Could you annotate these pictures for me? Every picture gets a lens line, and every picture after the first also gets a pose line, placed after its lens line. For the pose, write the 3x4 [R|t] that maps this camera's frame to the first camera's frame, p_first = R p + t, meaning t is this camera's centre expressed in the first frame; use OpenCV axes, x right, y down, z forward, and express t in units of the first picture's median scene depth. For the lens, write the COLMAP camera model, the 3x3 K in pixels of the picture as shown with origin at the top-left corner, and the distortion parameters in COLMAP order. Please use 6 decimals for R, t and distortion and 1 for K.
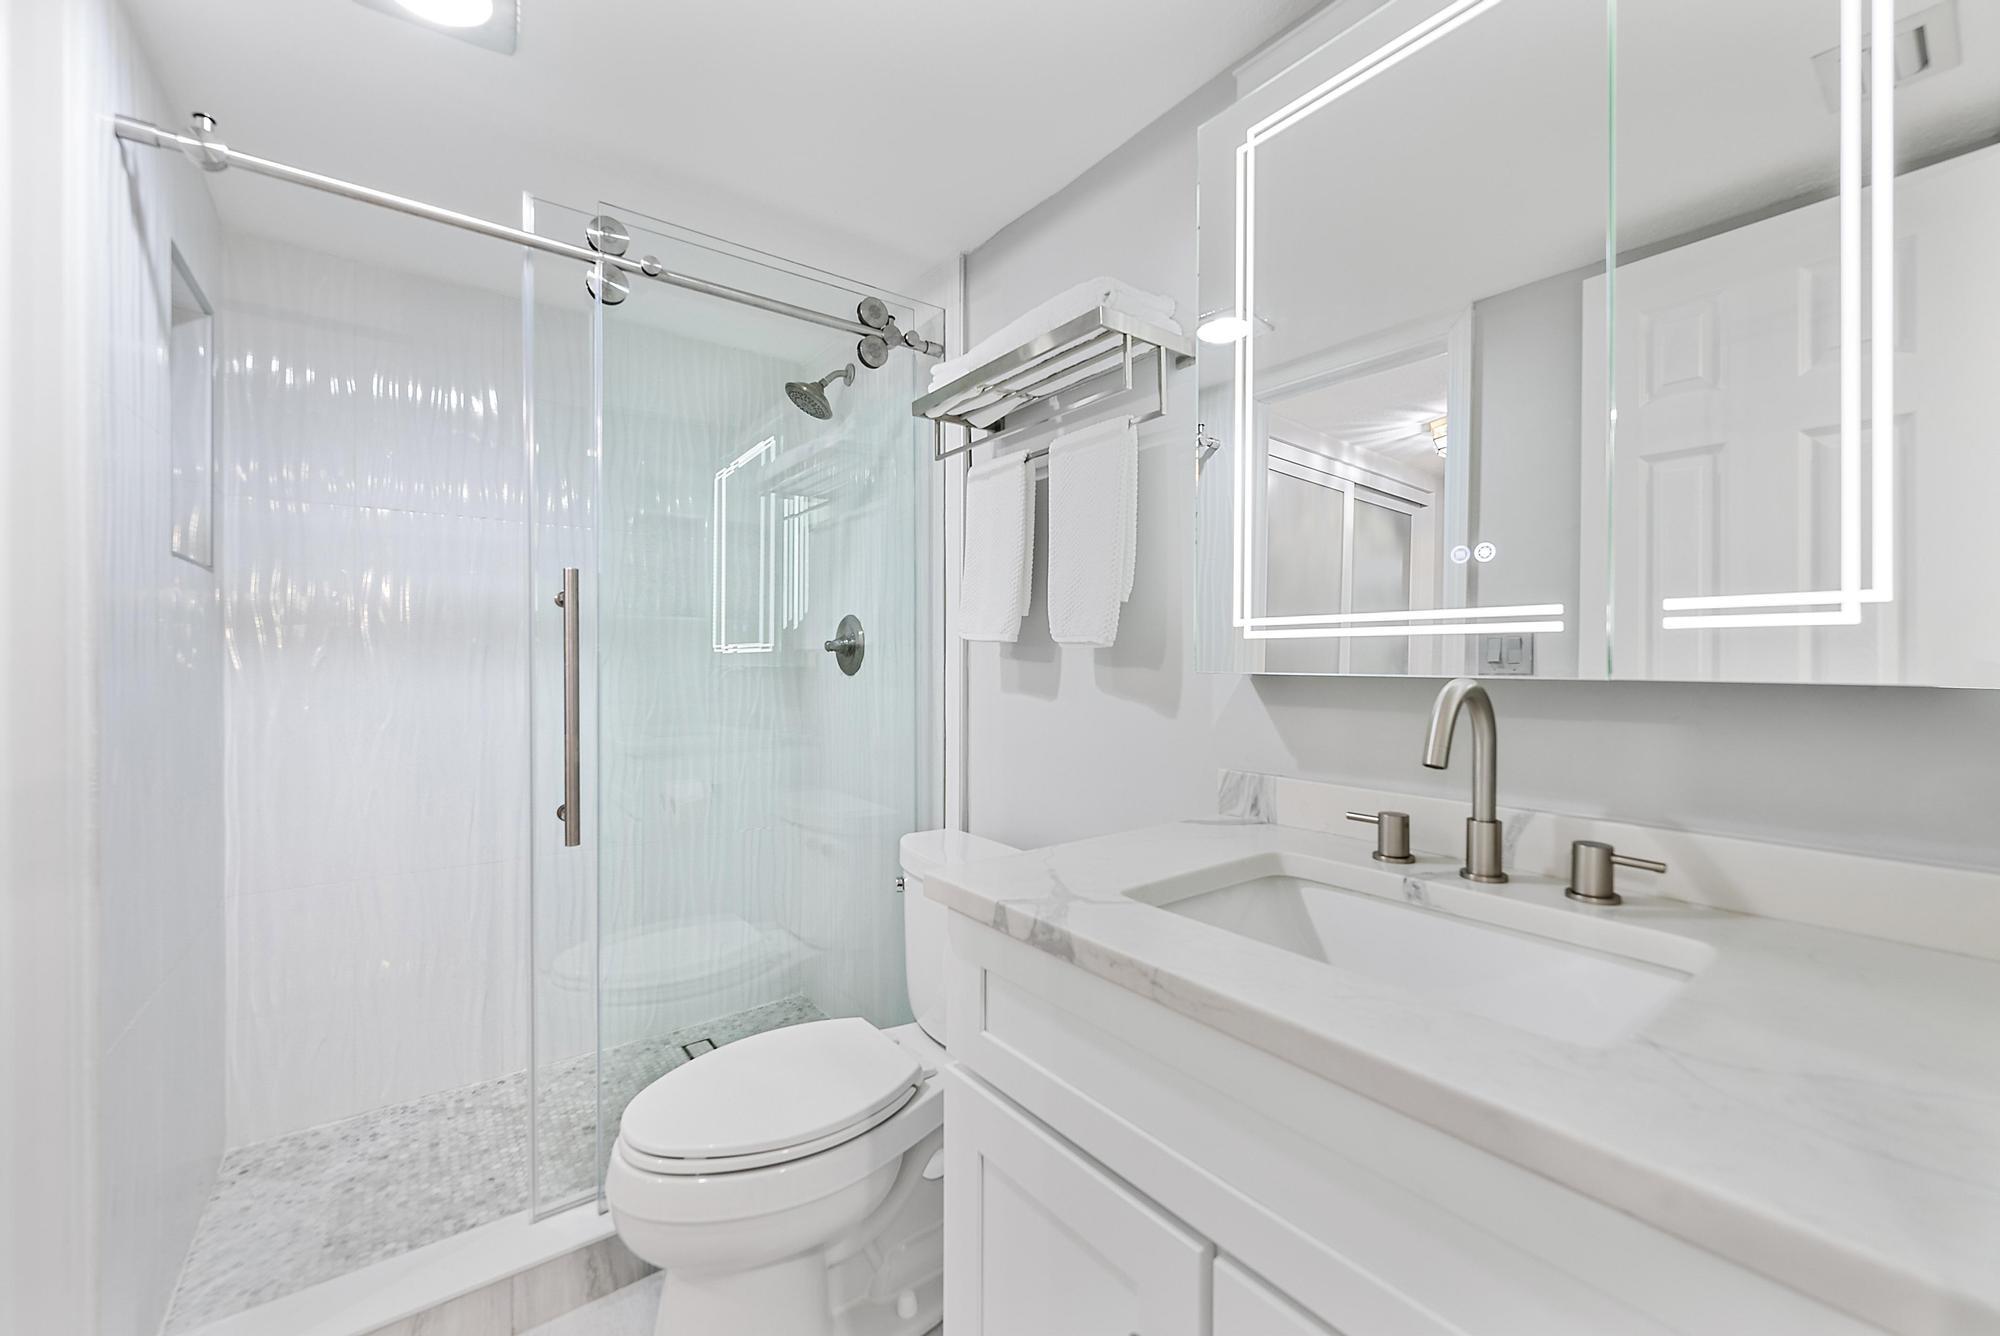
lens RADIAL K [[787.8, 0, 1007.7], [0, 787.8, 659.7], [0, 0, 1]] dist [-0.017434, -0.000046]
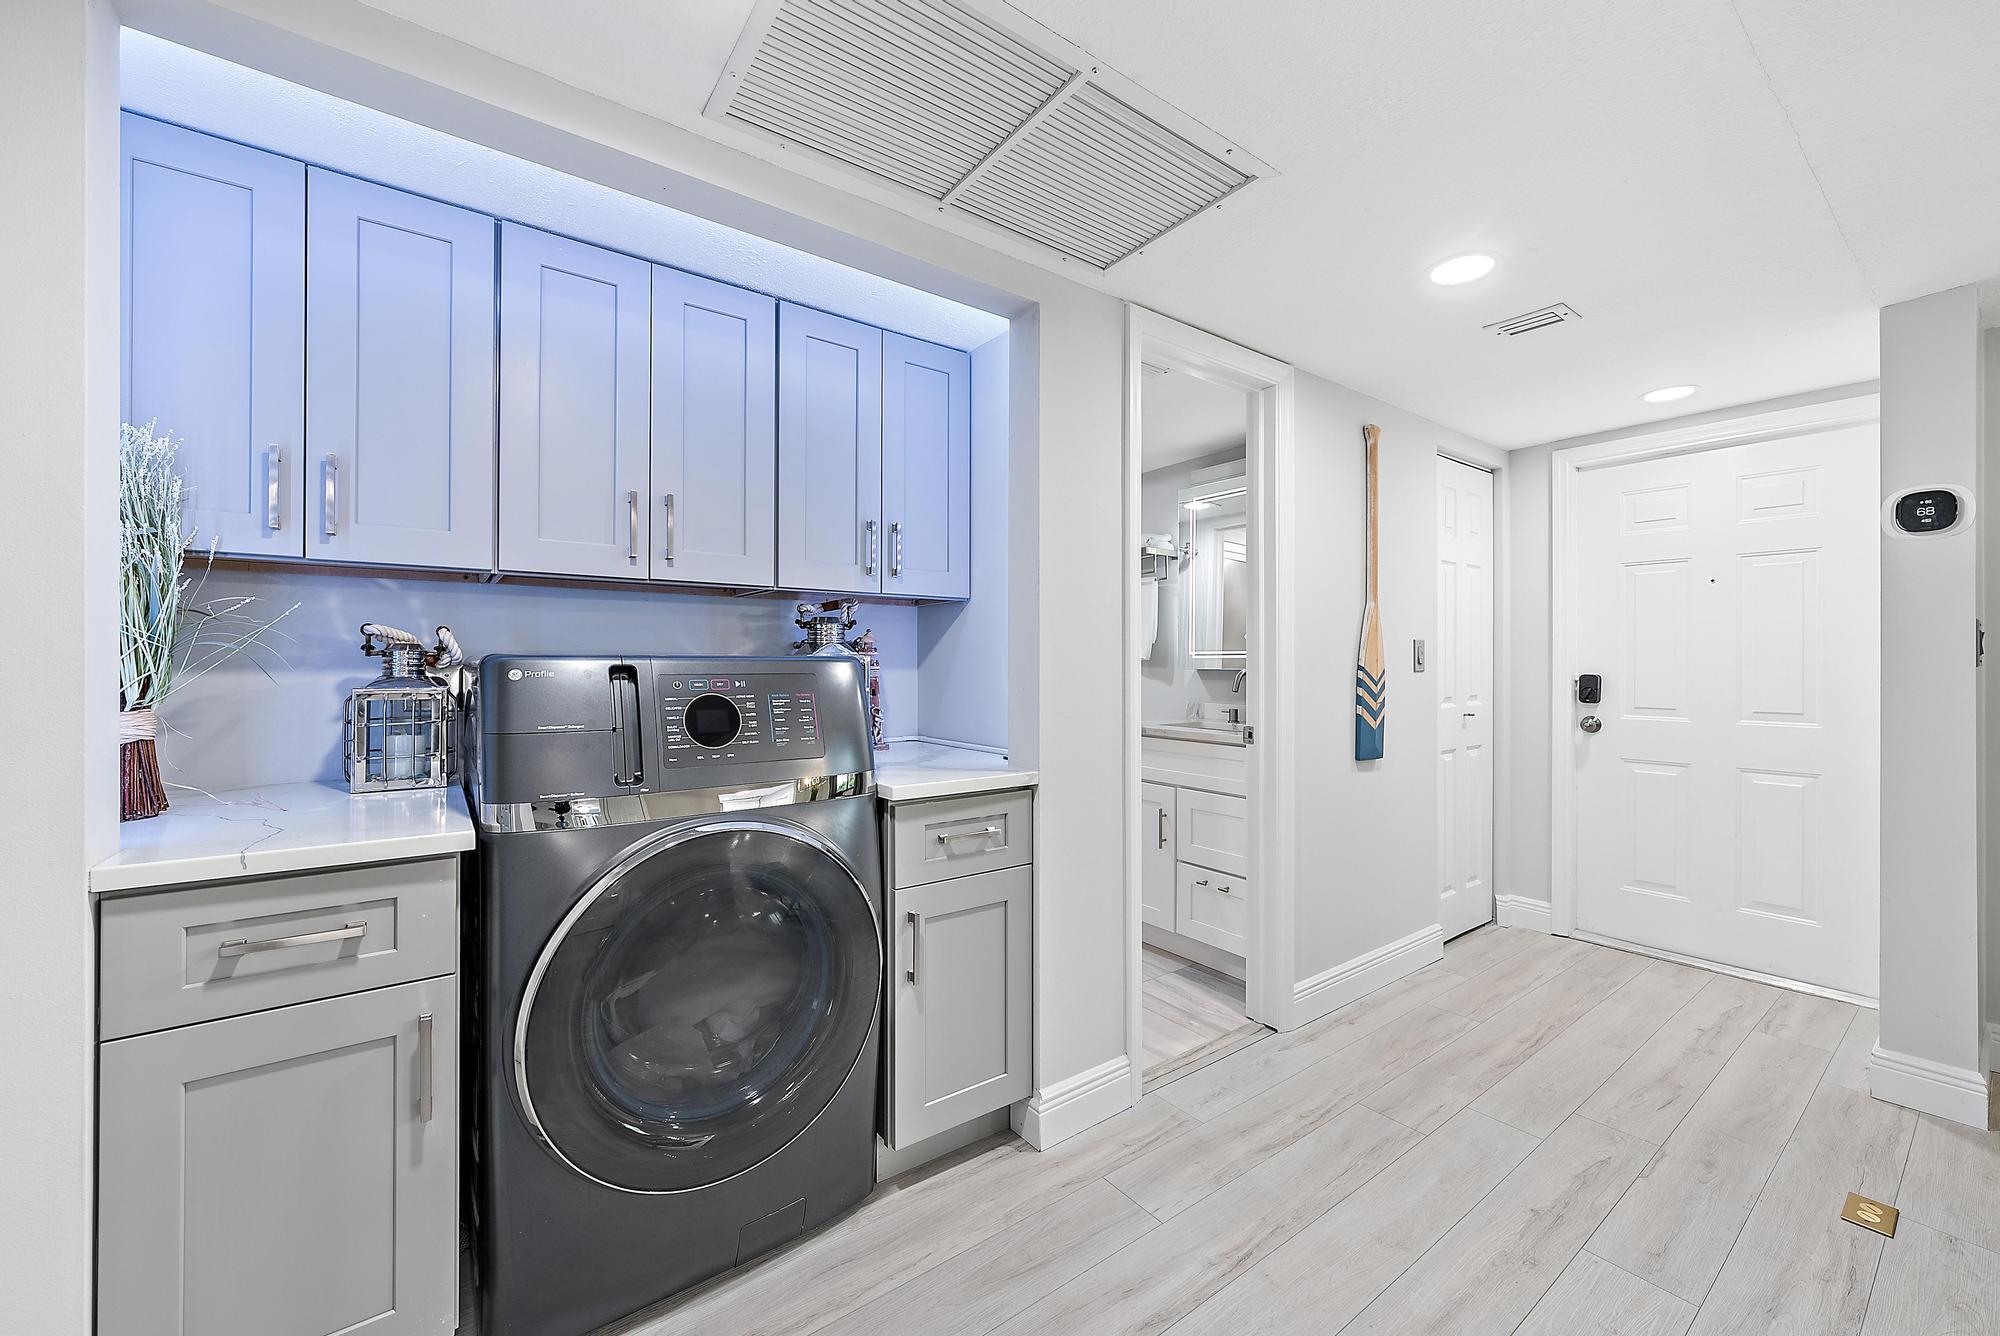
lens RADIAL K [[787.8, 0, 1007.7], [0, 787.8, 659.7], [0, 0, 1]] dist [-0.017434, -0.000046]
pose [[0.999994, -0.000717, -0.003486, -0.363375], [0.000716, 1.000000, -0.000207, -0.016210], [0.003487, 0.000204, 0.999994, -1.822364]]
